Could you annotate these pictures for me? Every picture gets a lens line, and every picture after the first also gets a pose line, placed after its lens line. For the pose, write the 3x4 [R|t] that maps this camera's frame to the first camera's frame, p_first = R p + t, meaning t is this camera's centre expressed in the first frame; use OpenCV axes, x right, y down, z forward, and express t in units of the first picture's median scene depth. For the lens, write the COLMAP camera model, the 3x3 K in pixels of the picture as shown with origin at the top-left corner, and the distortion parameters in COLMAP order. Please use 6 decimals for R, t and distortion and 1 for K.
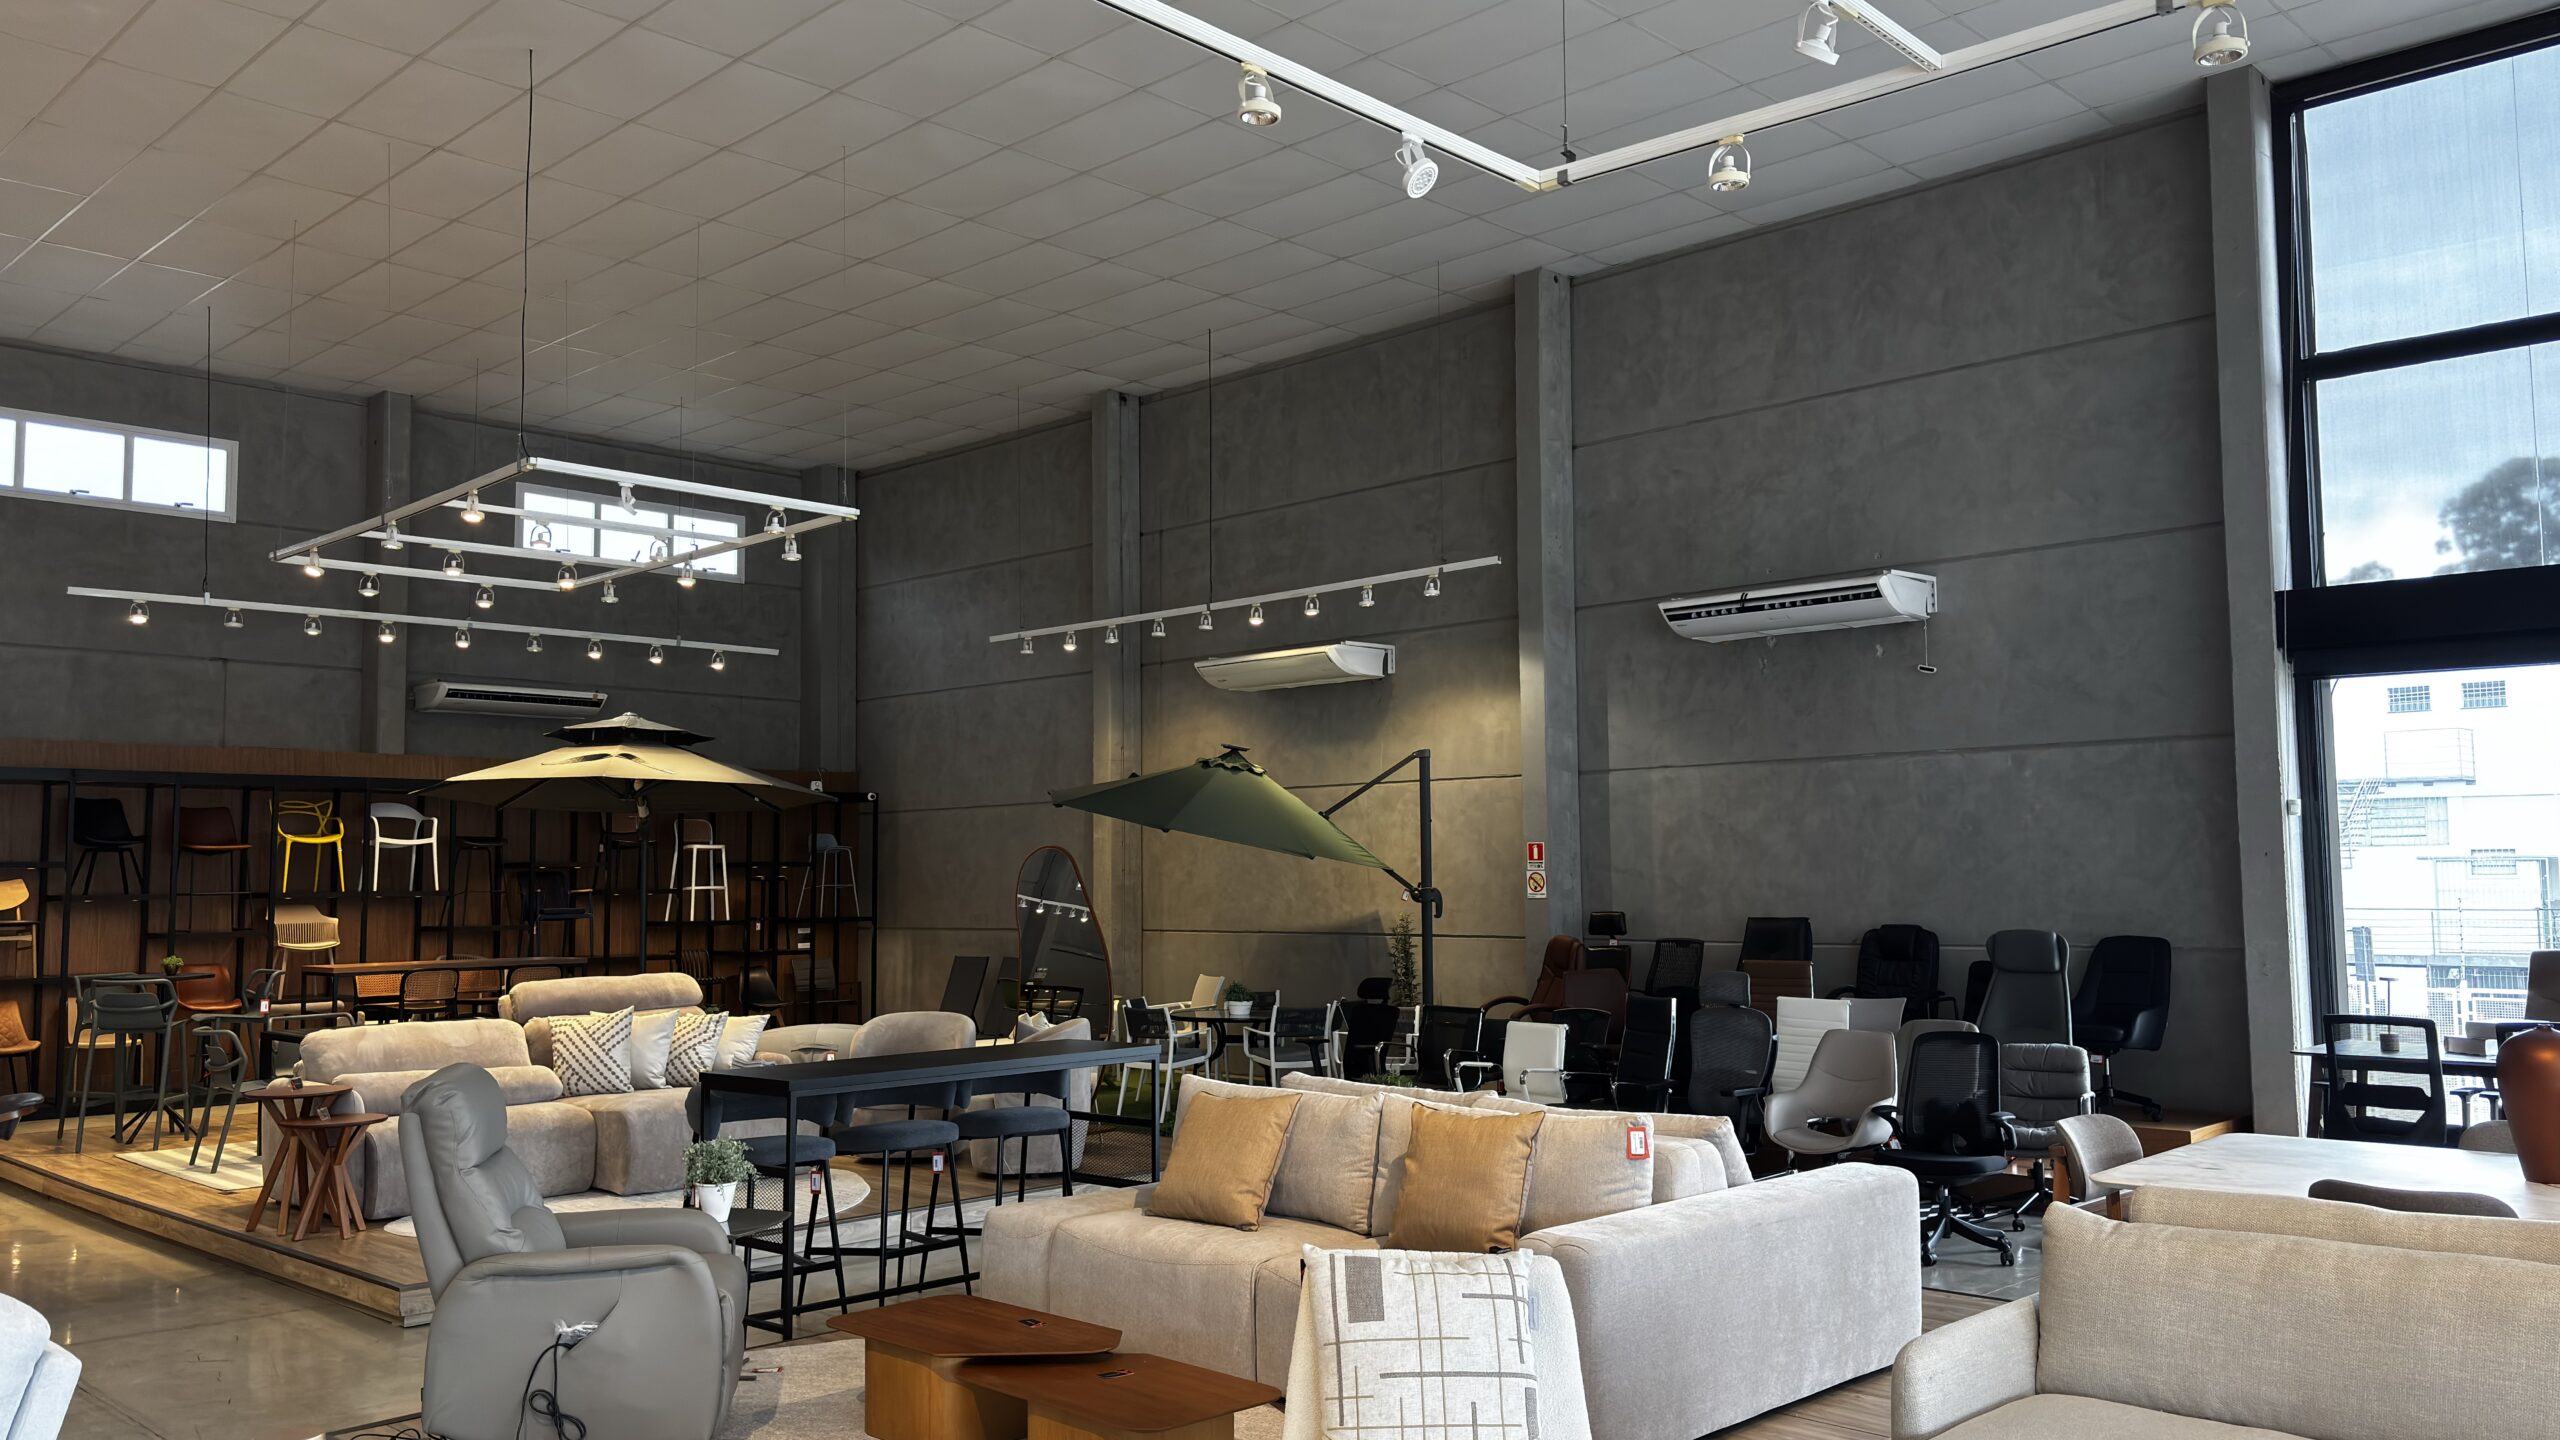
lens RADIAL K [[1927.7, 0, 1280.0], [0, 1927.7, 720.0], [0, 0, 1]] dist [0.022769, -0.009103]
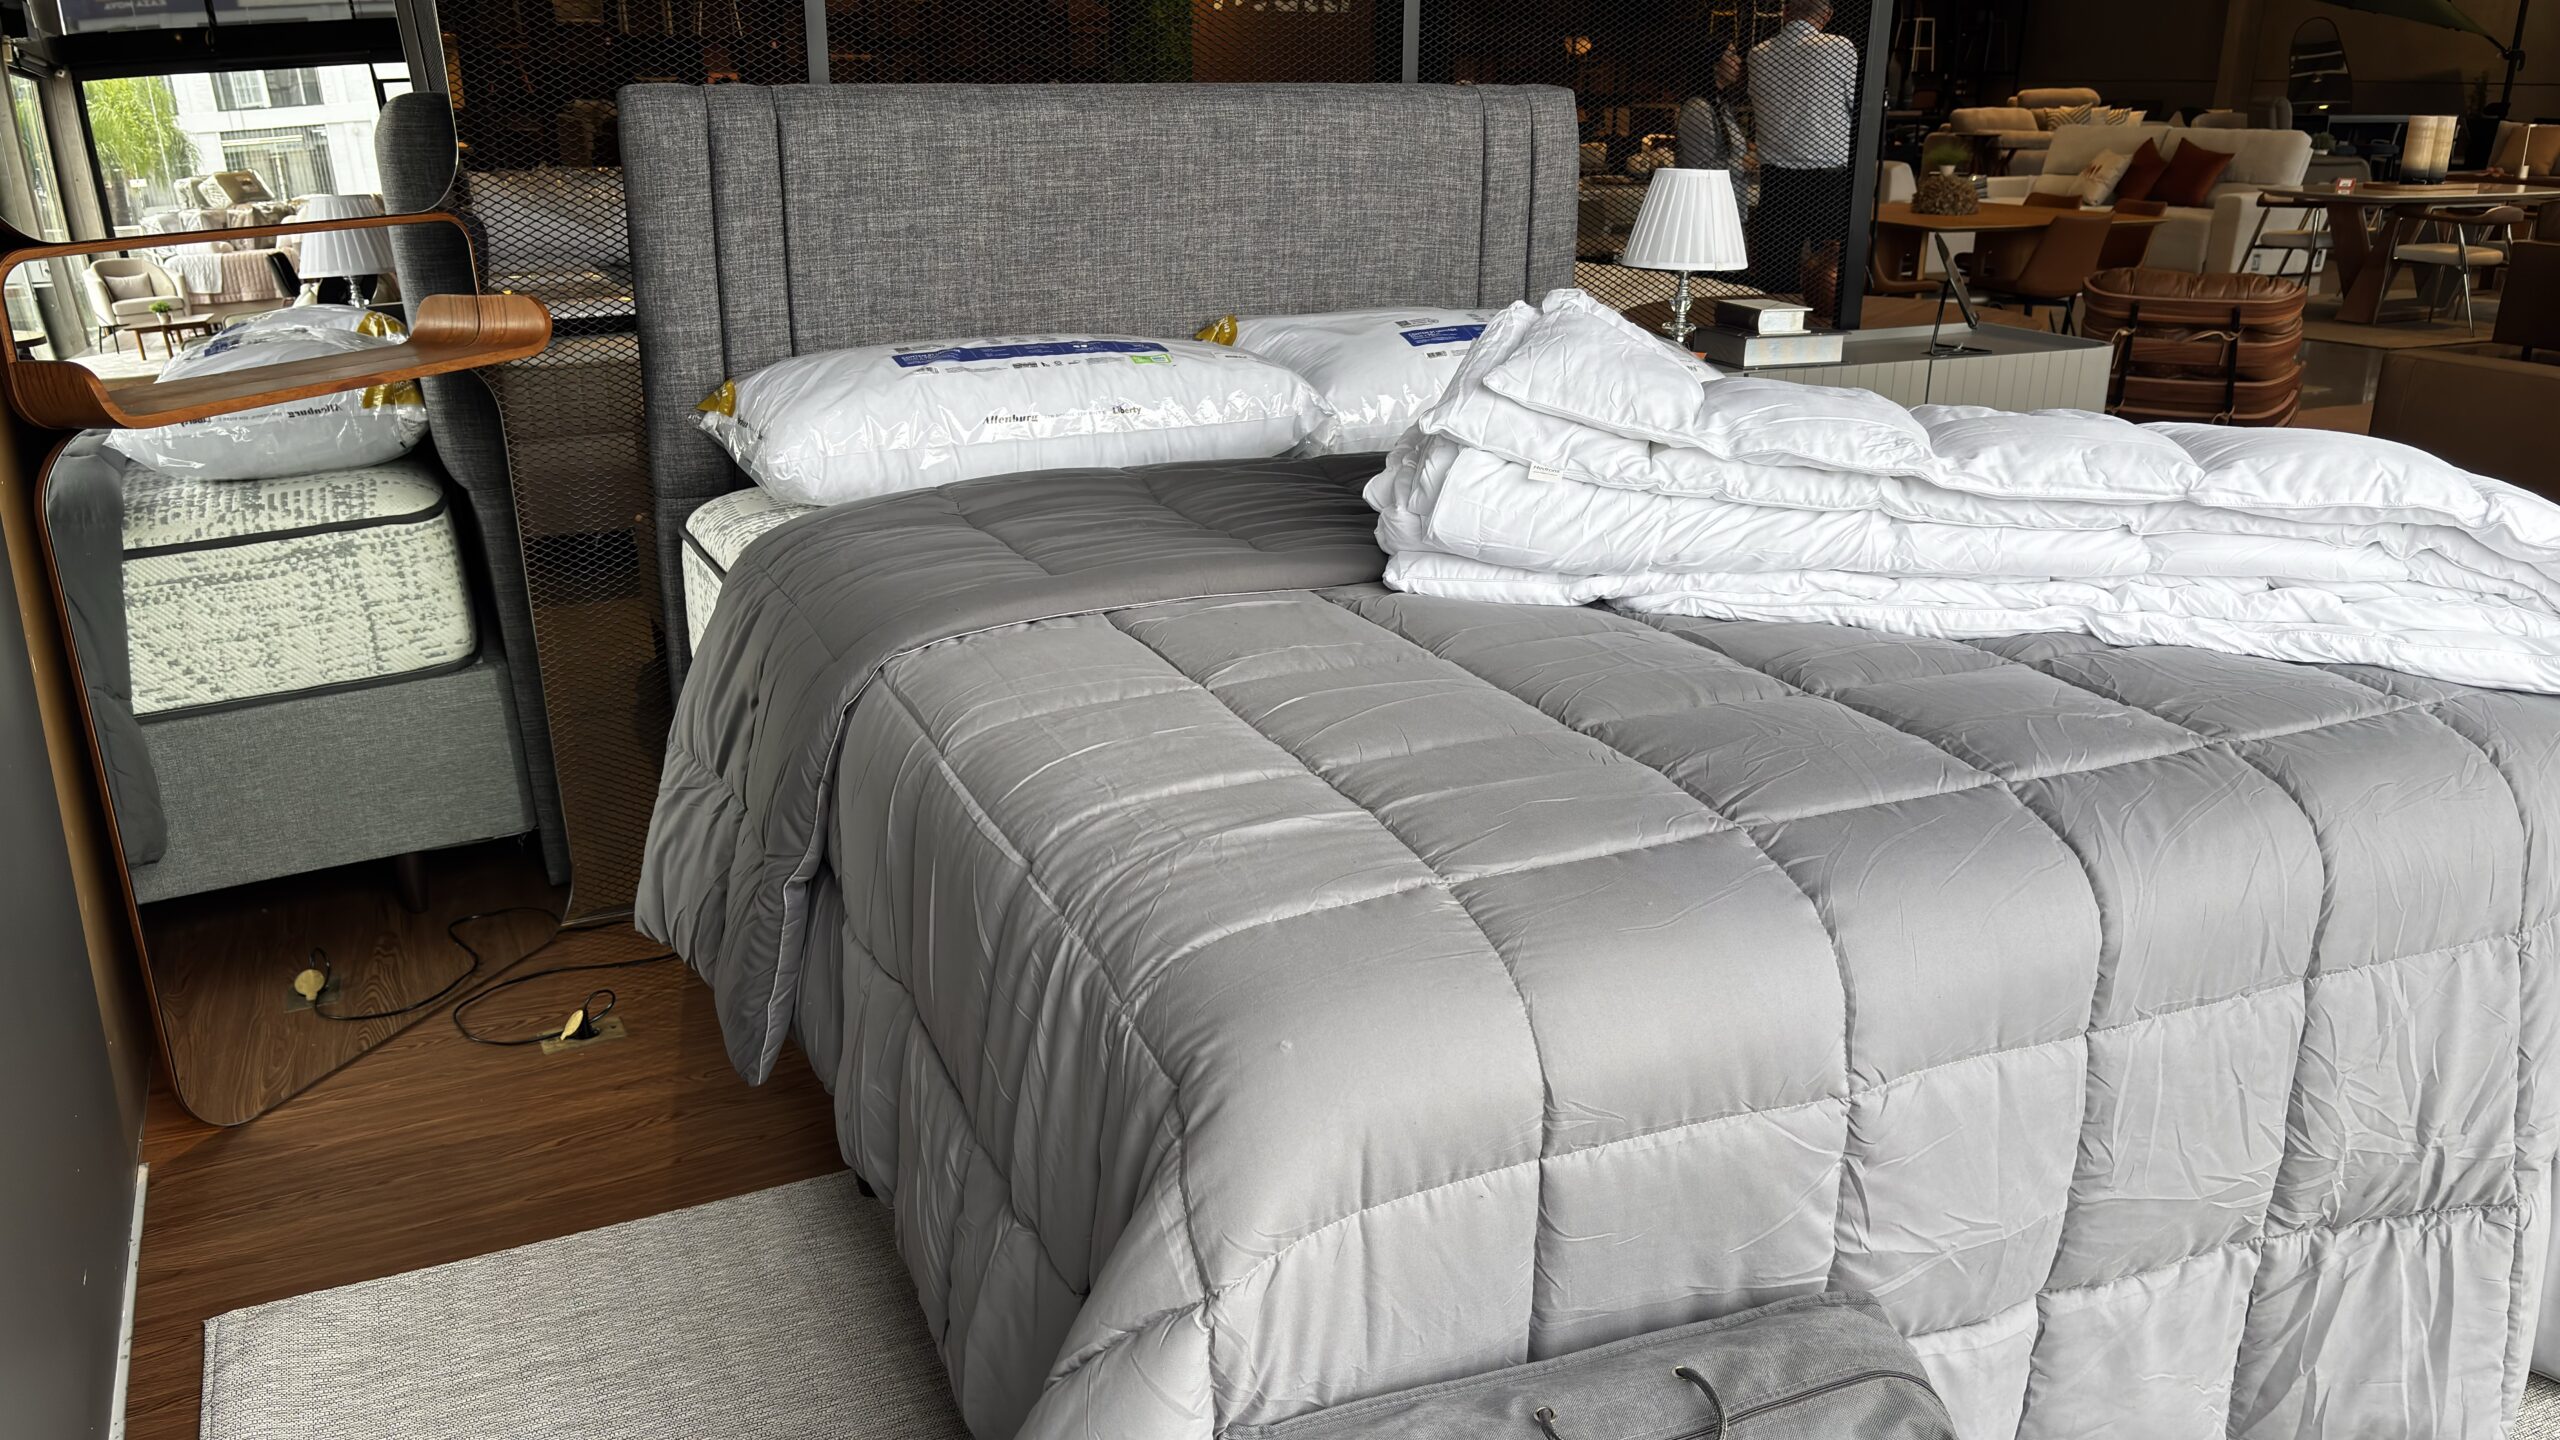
lens RADIAL K [[1868.2, 0, 1247.8], [0, 1868.2, 718.2], [0, 0, 1]] dist [0.066112, -0.084858]
pose [[0.936224, 0.129265, -0.326764, -0.286166], [0.013623, 0.915833, 0.401328, -0.039603], [0.351139, -0.380185, 0.855664, -0.781083]]
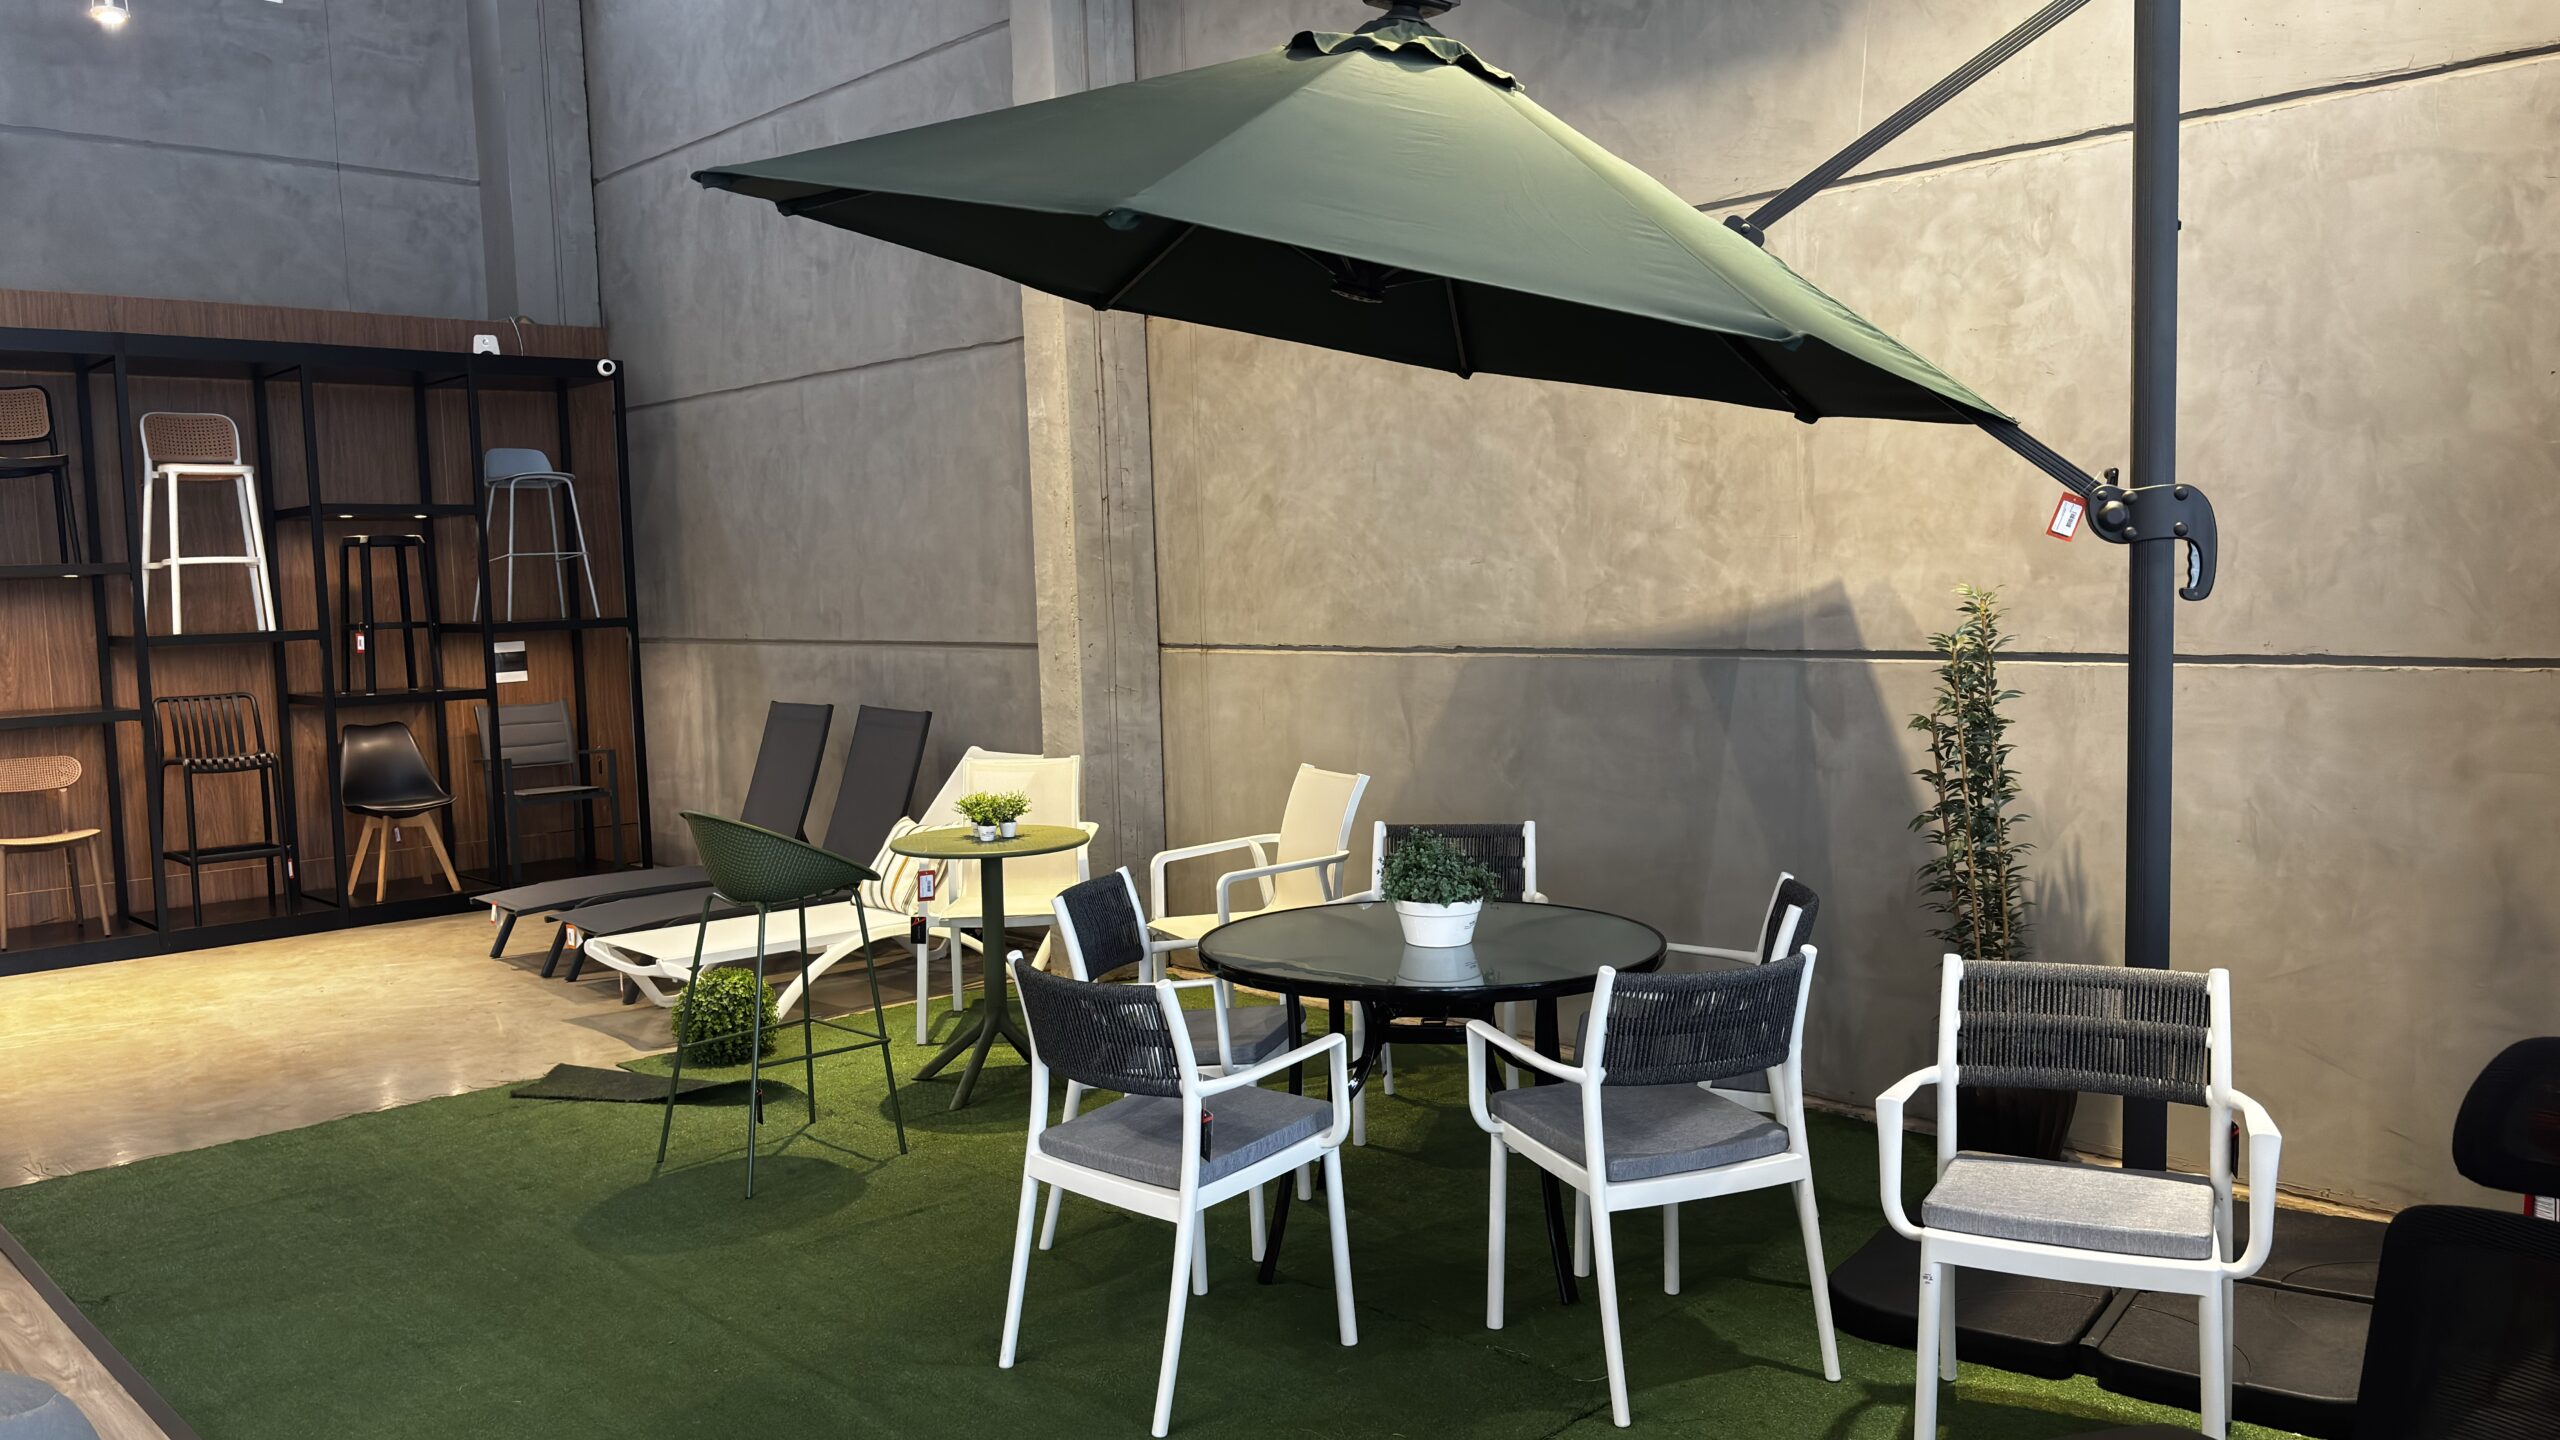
lens RADIAL K [[1916.1, 0, 1285.6], [0, 1916.1, 753.6], [0, 0, 1]] dist [0.085782, -0.088734]
pose [[0.998592, -0.013739, -0.051231, -0.026730], [0.022645, 0.983853, 0.177542, 0.067443], [0.047964, -0.178452, 0.982779, 0.670685]]
